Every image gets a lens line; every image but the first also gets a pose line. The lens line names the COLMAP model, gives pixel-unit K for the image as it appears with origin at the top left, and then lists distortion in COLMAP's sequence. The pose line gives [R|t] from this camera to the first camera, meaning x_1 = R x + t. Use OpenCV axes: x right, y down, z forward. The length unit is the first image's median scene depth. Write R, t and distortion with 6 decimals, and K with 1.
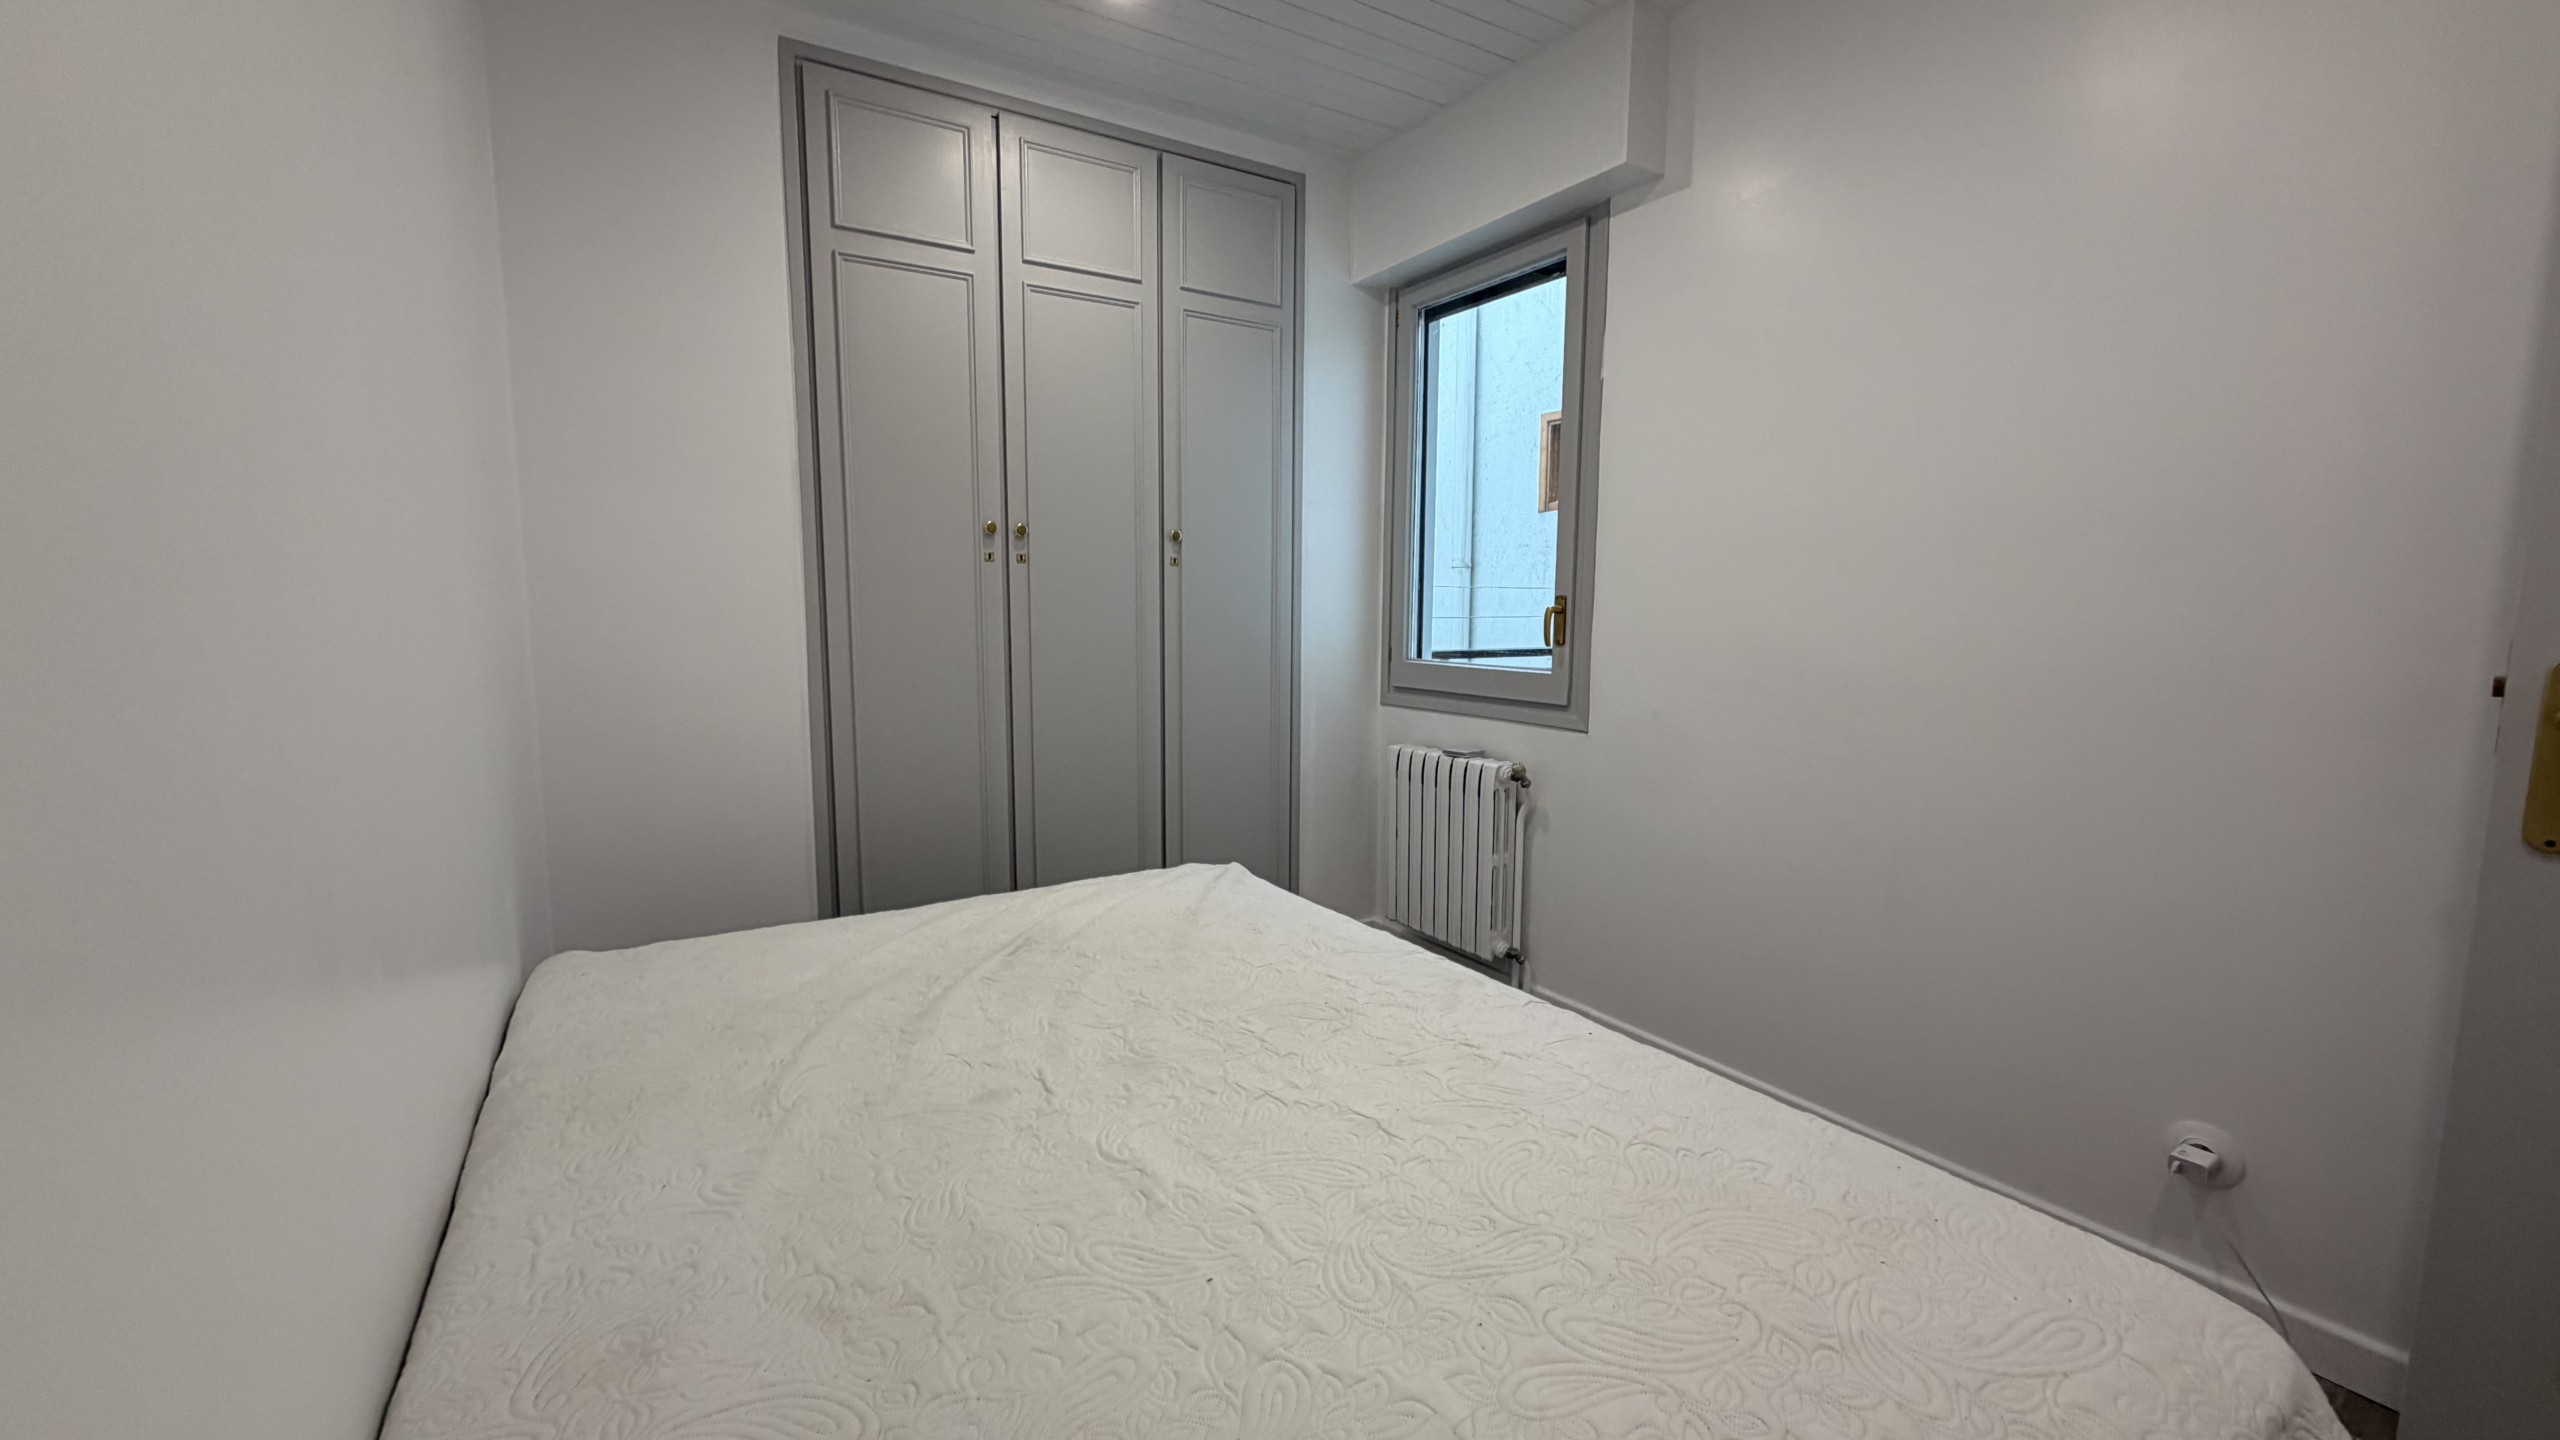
lens RADIAL K [[1017.8, 0, 1271.9], [0, 1017.8, 718.8], [0, 0, 1]] dist [0.000252, -0.000300]
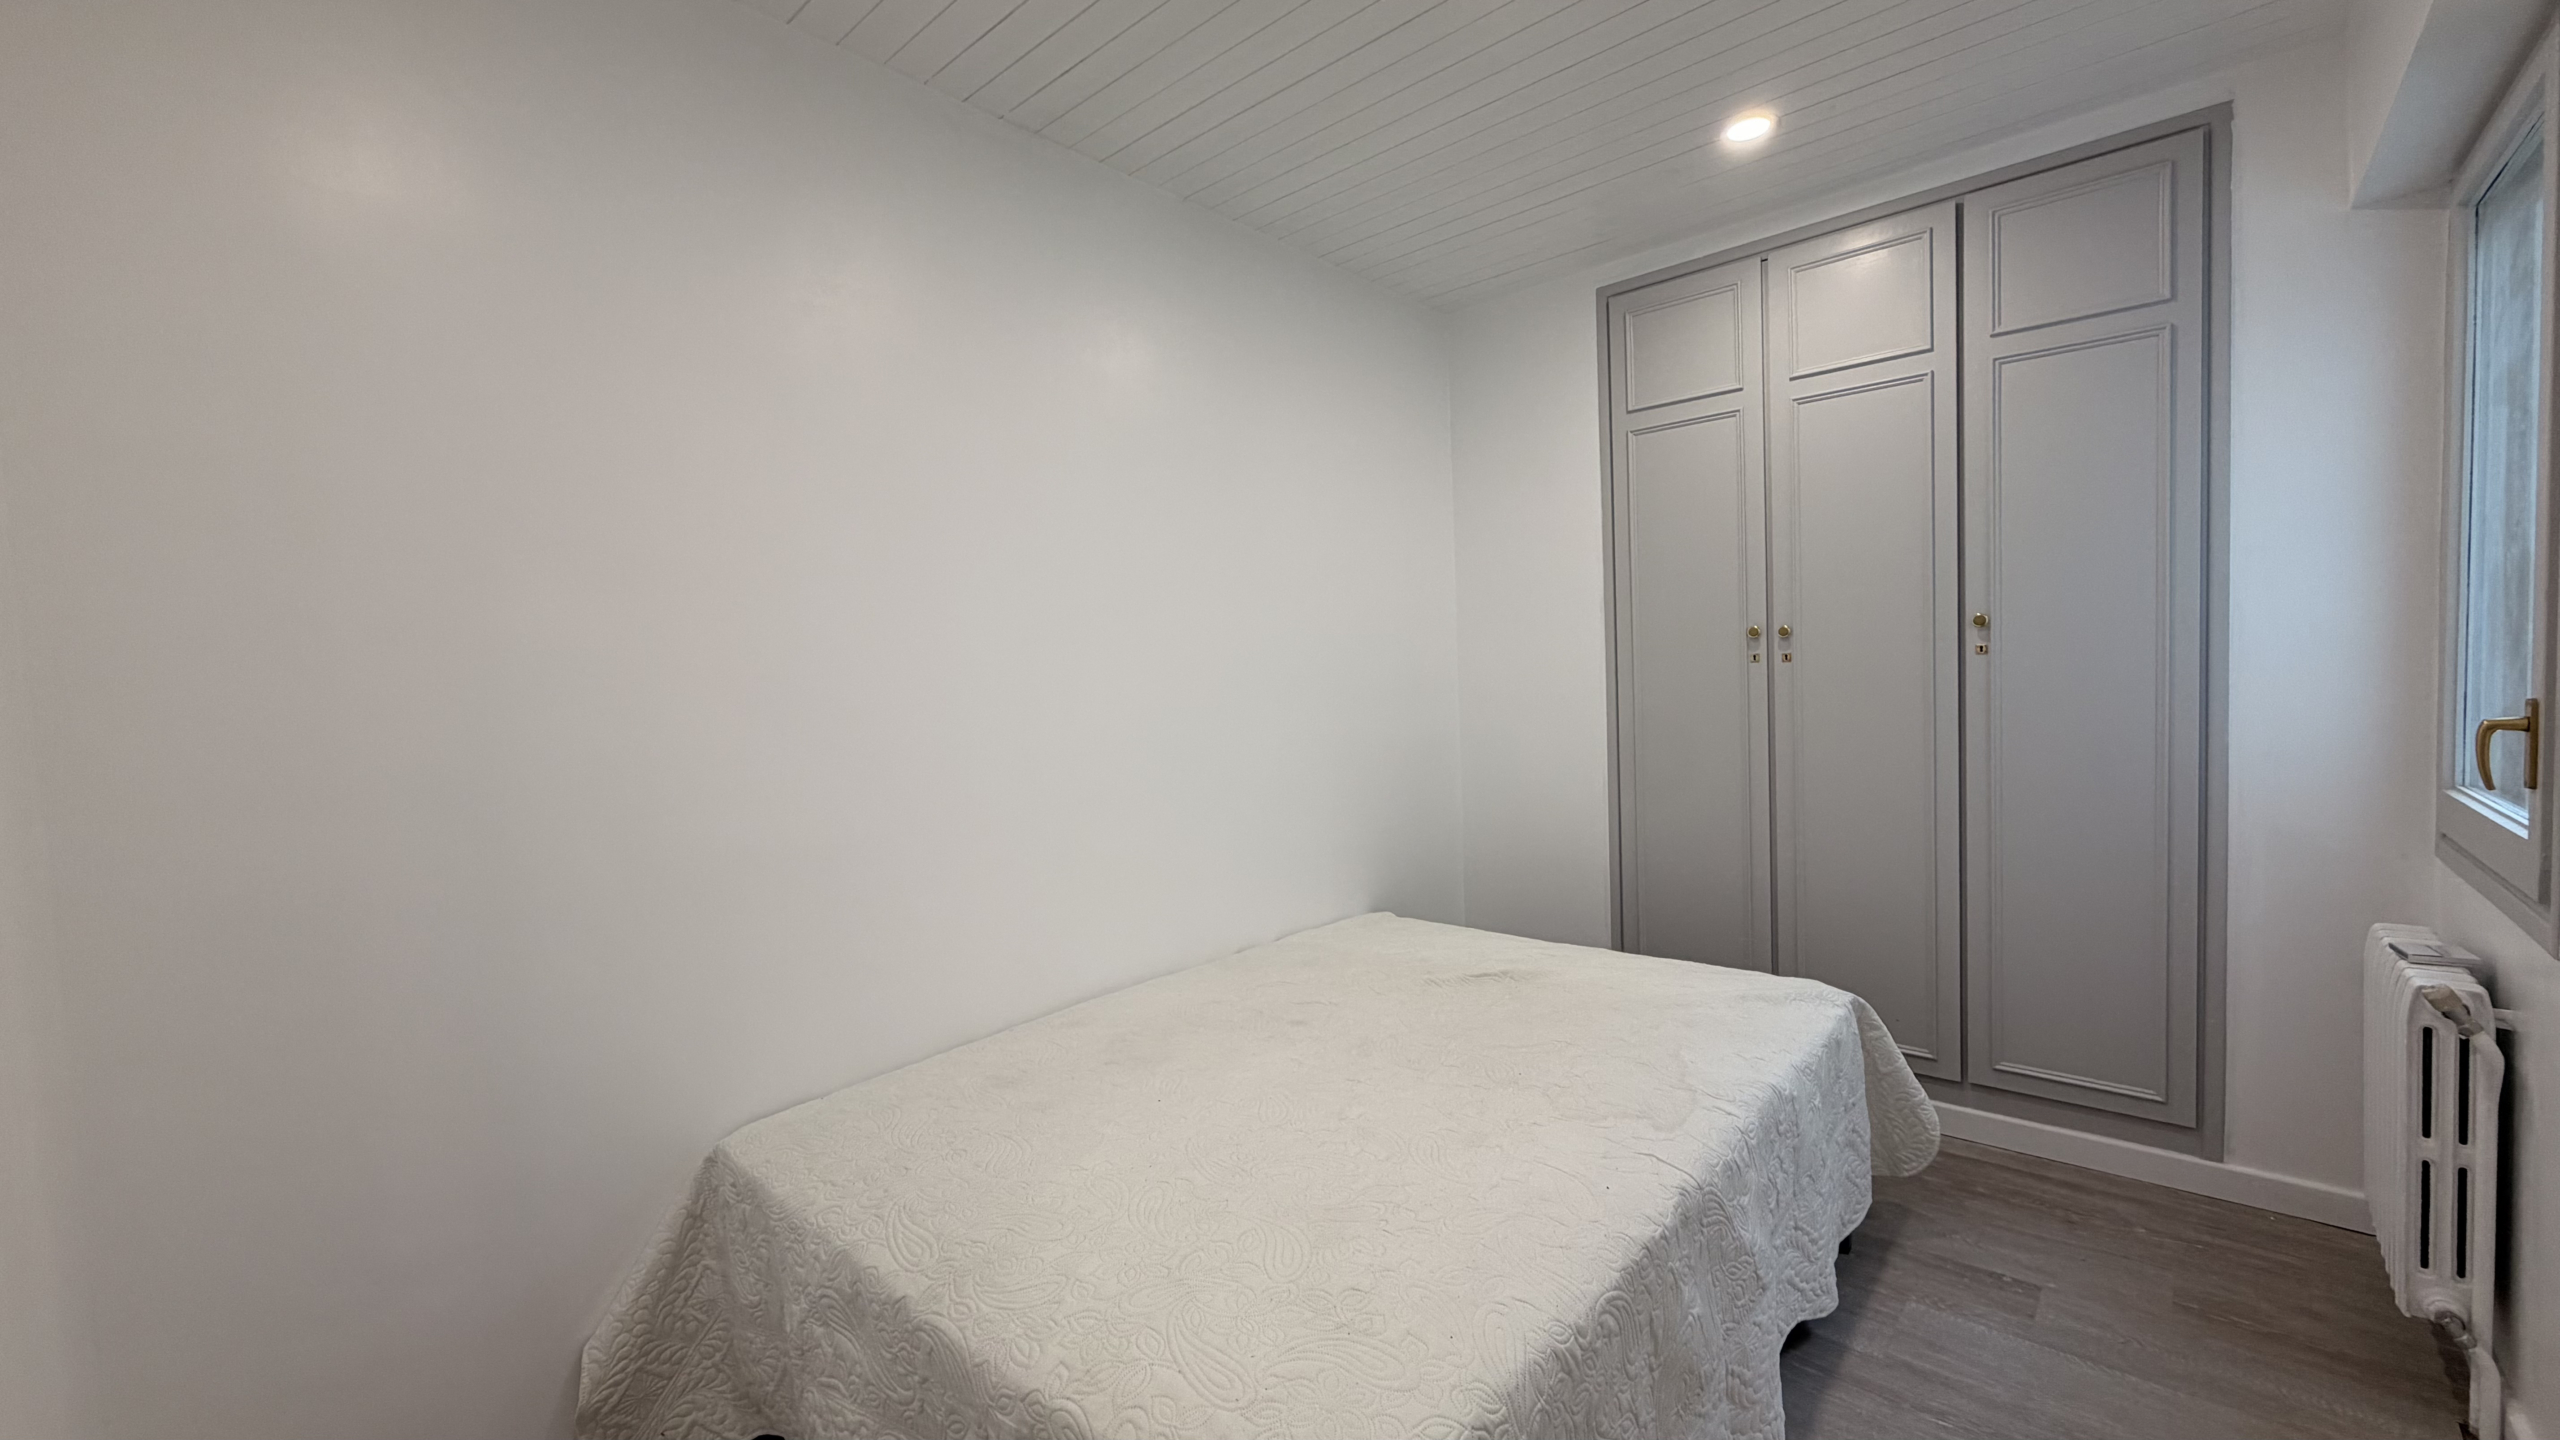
lens RADIAL K [[1017.8, 0, 1274.6], [0, 1017.8, 720.0], [0, 0, 1]] dist [0.000252, -0.000300]
pose [[0.289889, 0.026237, -0.956701, 0.603762], [-0.069365, 0.997571, 0.006339, -0.063947], [0.954543, 0.064524, 0.291005, 0.198750]]
